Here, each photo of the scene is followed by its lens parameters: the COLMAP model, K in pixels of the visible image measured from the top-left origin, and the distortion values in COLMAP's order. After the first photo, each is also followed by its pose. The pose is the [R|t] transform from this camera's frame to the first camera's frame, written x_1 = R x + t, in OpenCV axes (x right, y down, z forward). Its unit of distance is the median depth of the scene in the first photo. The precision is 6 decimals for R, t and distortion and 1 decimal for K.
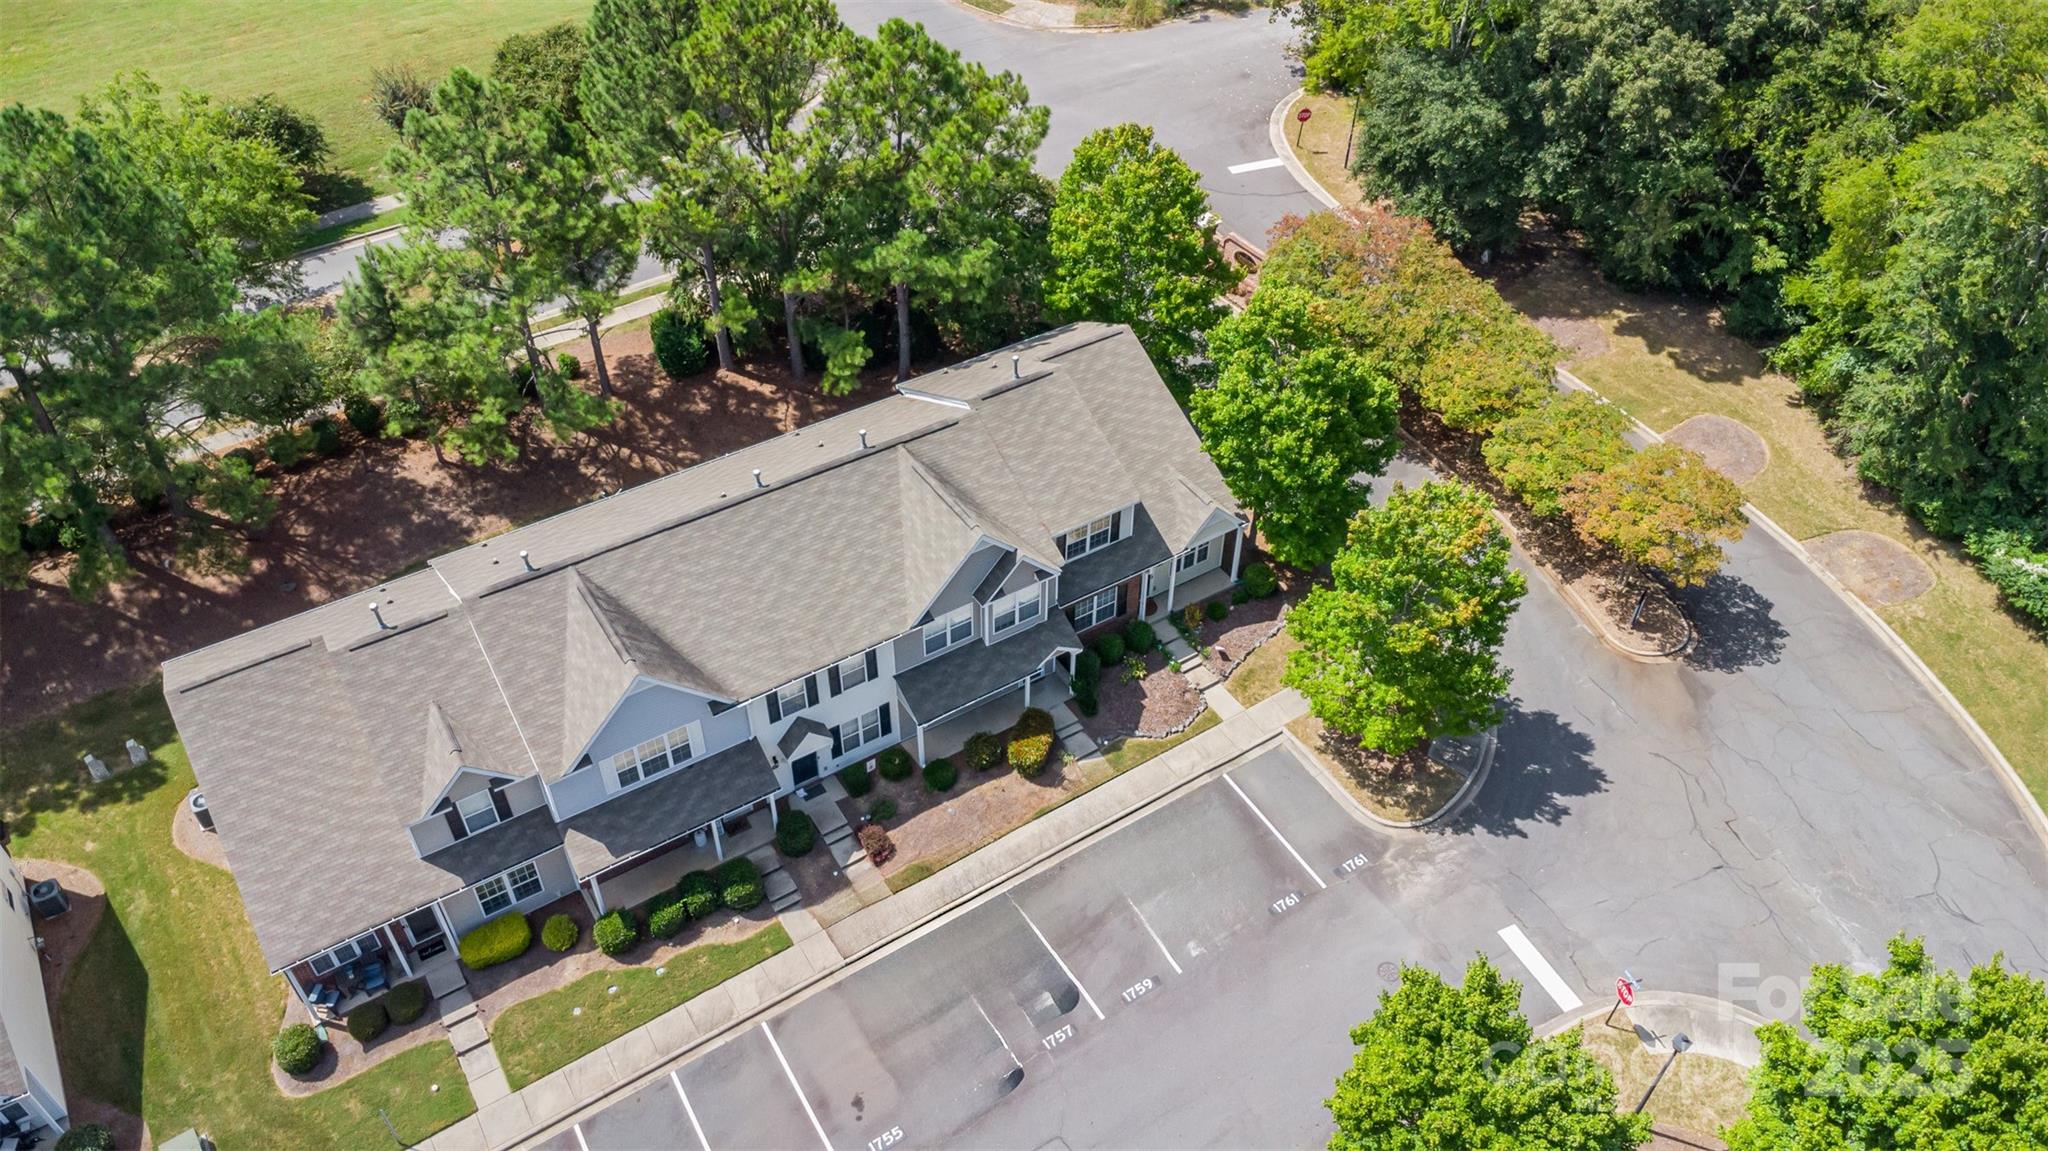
lens RADIAL K [[1483.4, 0, 1032.0], [0, 1483.4, 578.2], [0, 0, 1]] dist [0.014511, -0.005188]
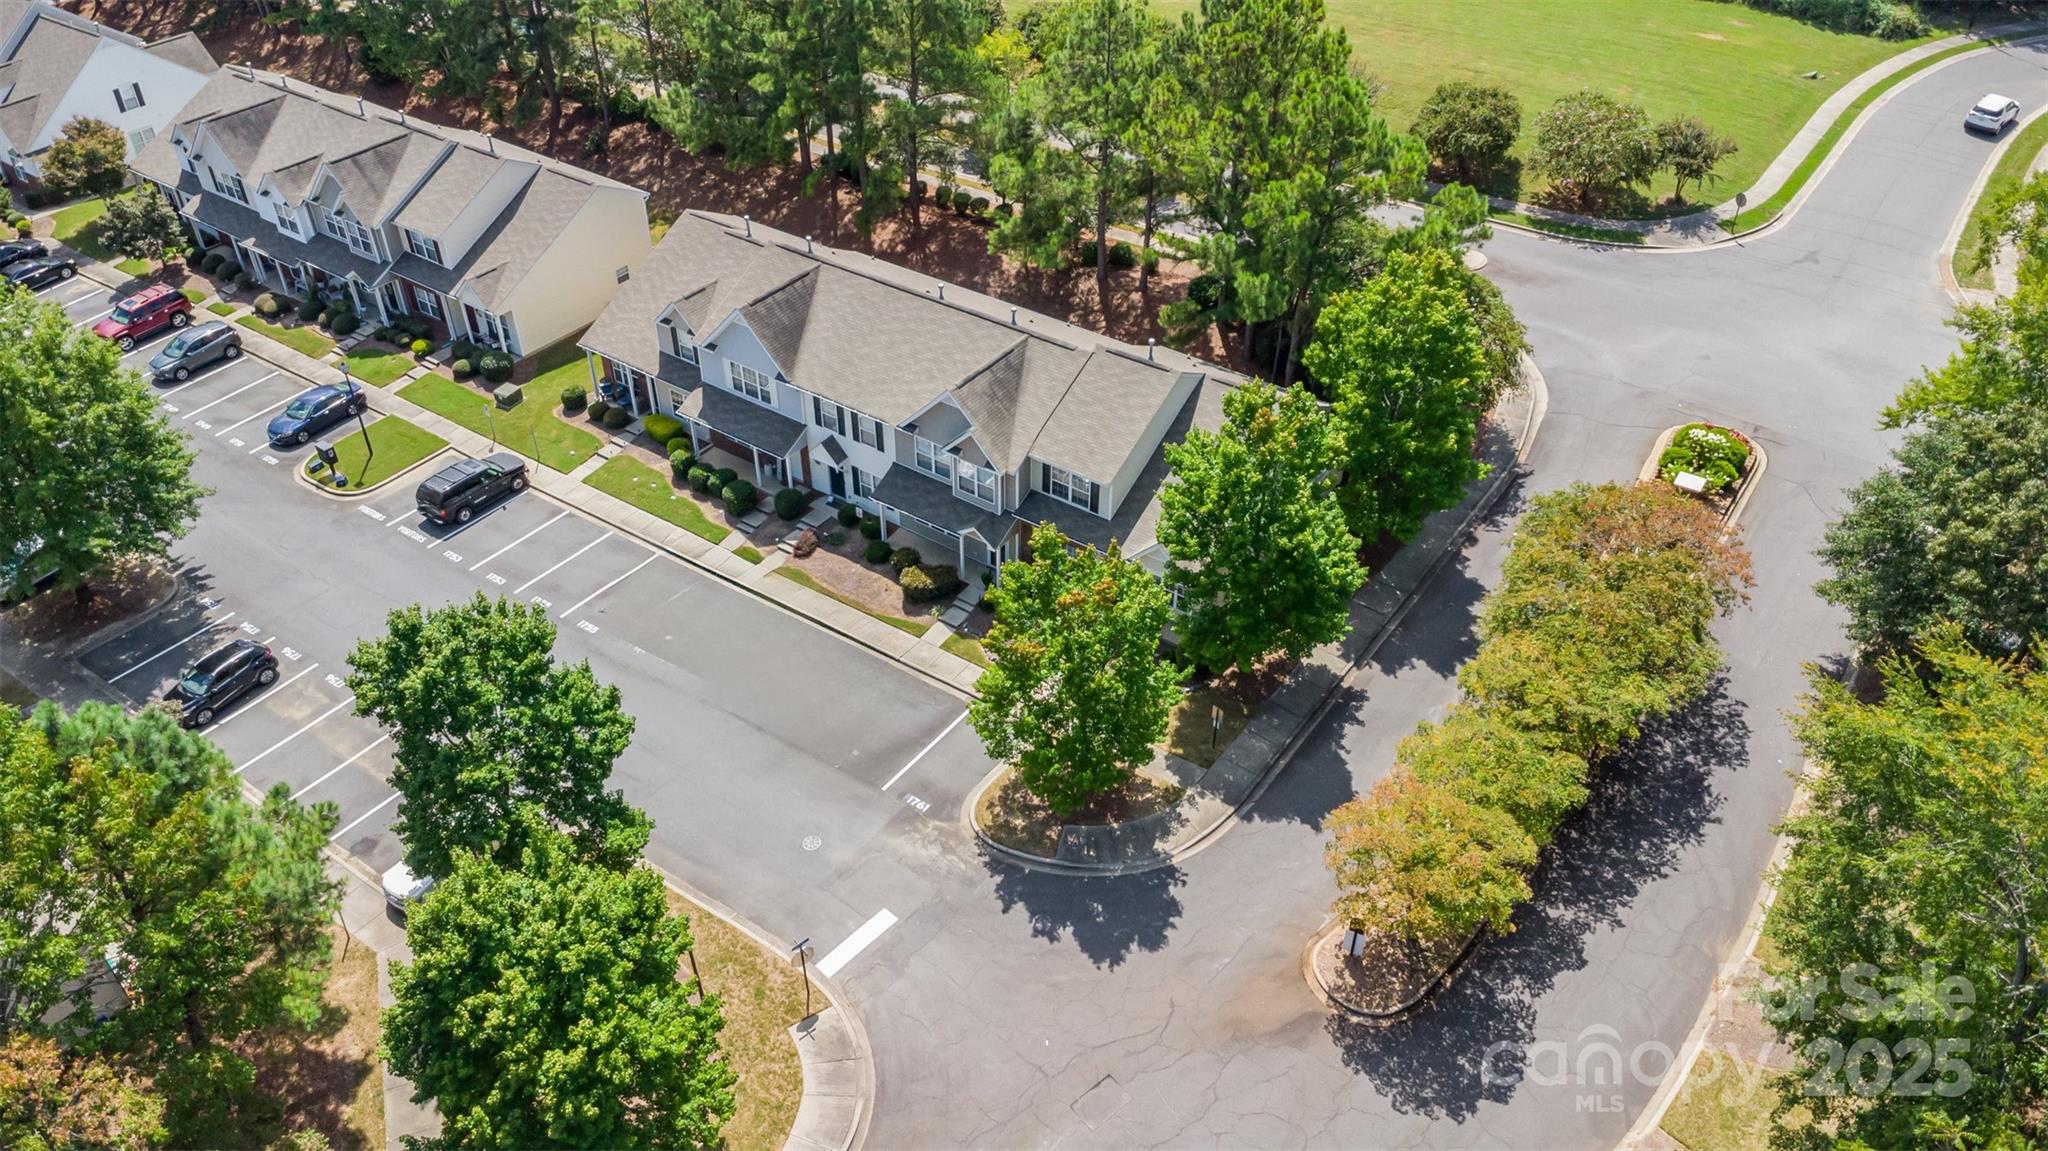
lens RADIAL K [[1483.4, 0, 1032.0], [0, 1483.4, 578.2], [0, 0, 1]] dist [0.014511, -0.005188]
pose [[0.386200, 0.576337, -0.720198, 0.917639], [-0.633641, 0.733162, 0.246926, -0.248661], [0.670334, 0.360984, 0.648338, 0.271015]]
